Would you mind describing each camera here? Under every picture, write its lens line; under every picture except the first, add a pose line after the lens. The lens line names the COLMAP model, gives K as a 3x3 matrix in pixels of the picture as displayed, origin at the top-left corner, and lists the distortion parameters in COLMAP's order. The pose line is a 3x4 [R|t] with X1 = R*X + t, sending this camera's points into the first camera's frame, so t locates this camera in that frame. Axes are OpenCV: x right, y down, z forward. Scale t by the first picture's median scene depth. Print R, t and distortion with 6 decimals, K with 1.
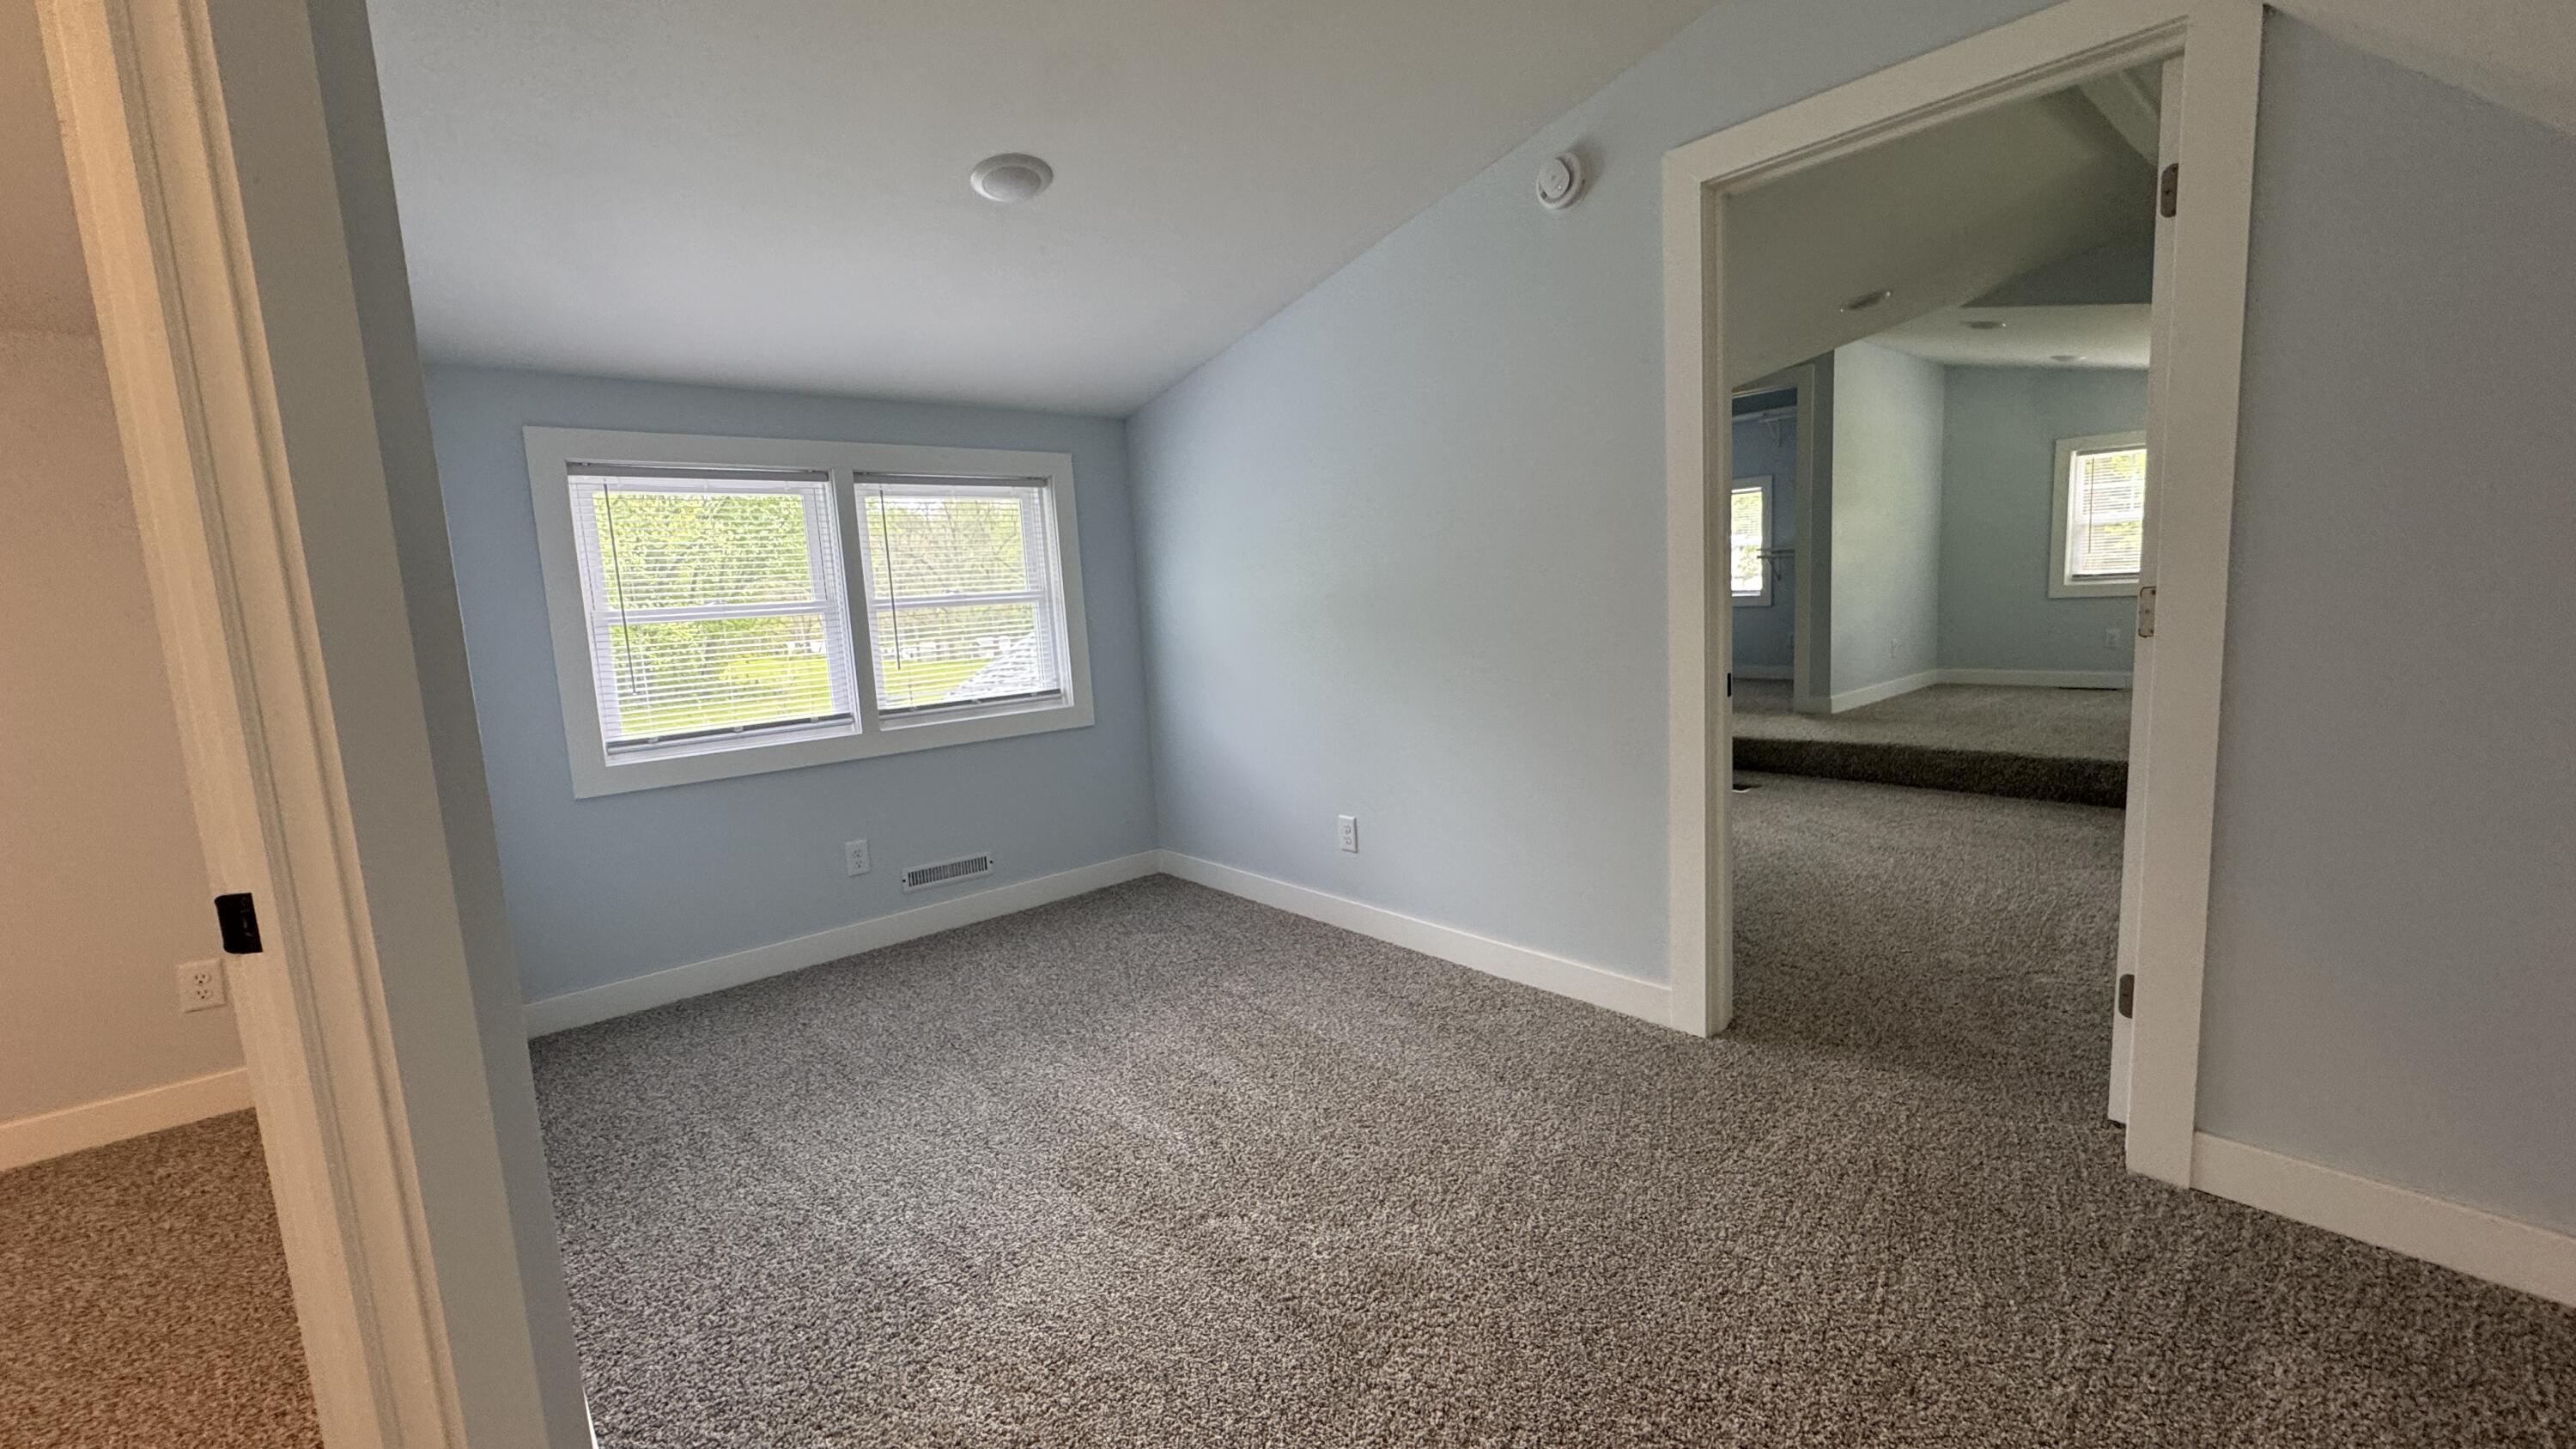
lens RADIAL K [[1034.9, 0, 1282.7], [0, 1034.9, 731.8], [0, 0, 1]] dist [0.001262, 0.000377]
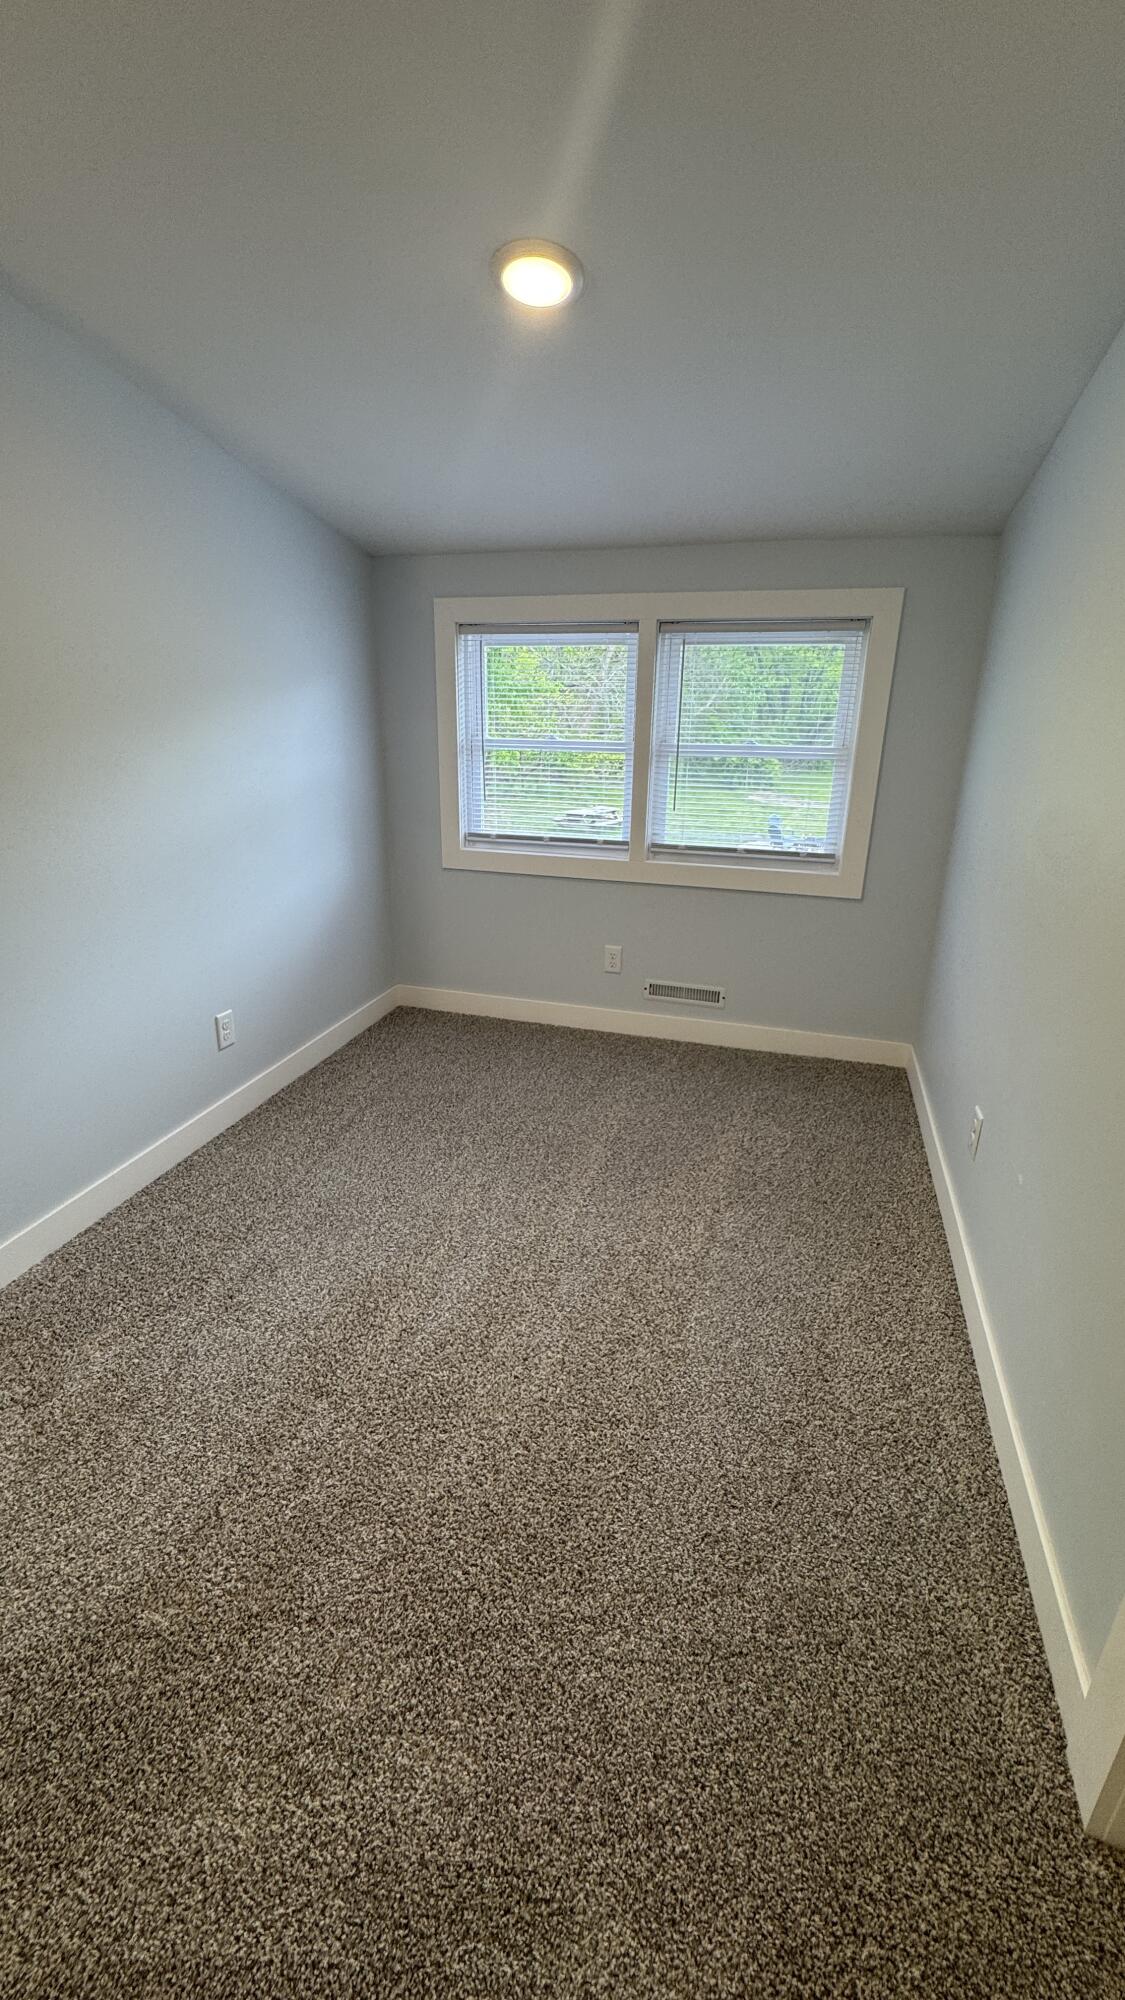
lens RADIAL K [[803.4, 0, 561.5], [0, 803.4, 997.9], [0, 0, 1]] dist [0.001262, 0.000377]
pose [[0.533302, 0.349785, -0.770221, 0.523516], [-0.154586, 0.935472, 0.317796, -0.219171], [0.831681, -0.050416, 0.552961, 0.698273]]
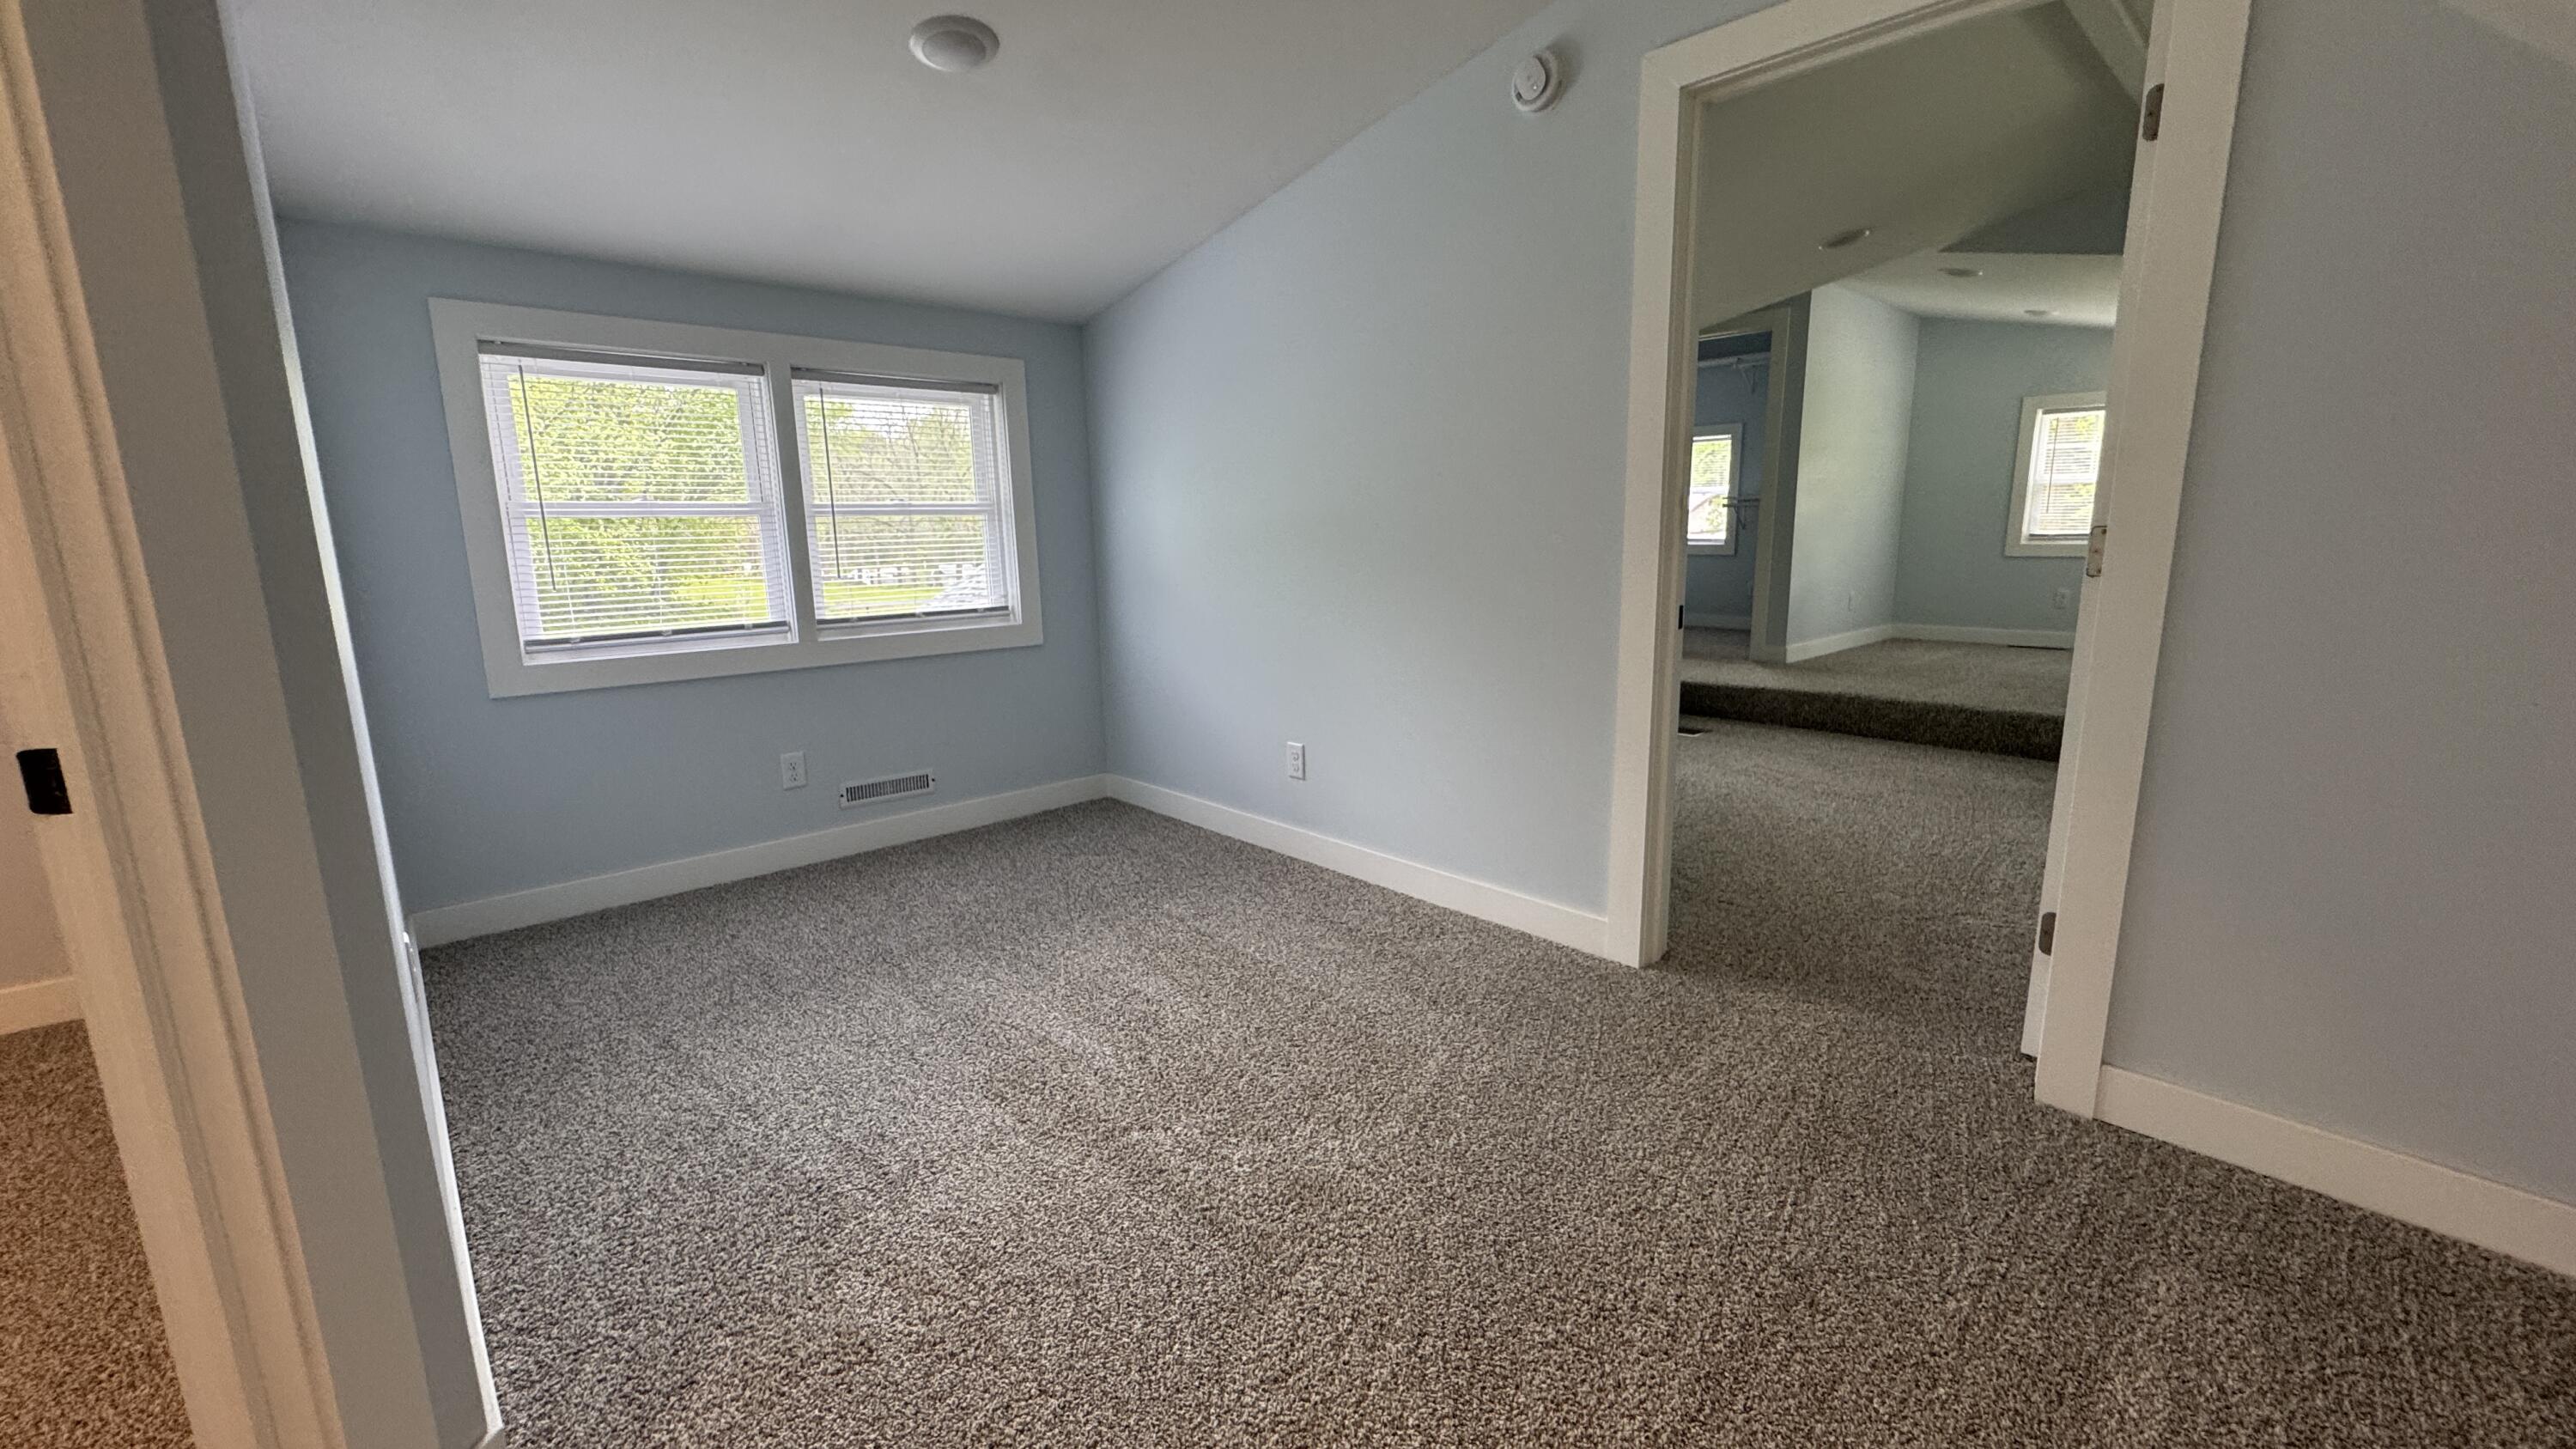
lens RADIAL K [[1034.9, 0, 1282.7], [0, 1034.9, 731.8], [0, 0, 1]] dist [0.001262, 0.000377]
pose [[0.998887, 0.031428, 0.035186, 0.023928], [-0.033399, 0.997820, 0.056920, 0.024182], [-0.033320, -0.058032, 0.997759, 0.023876]]
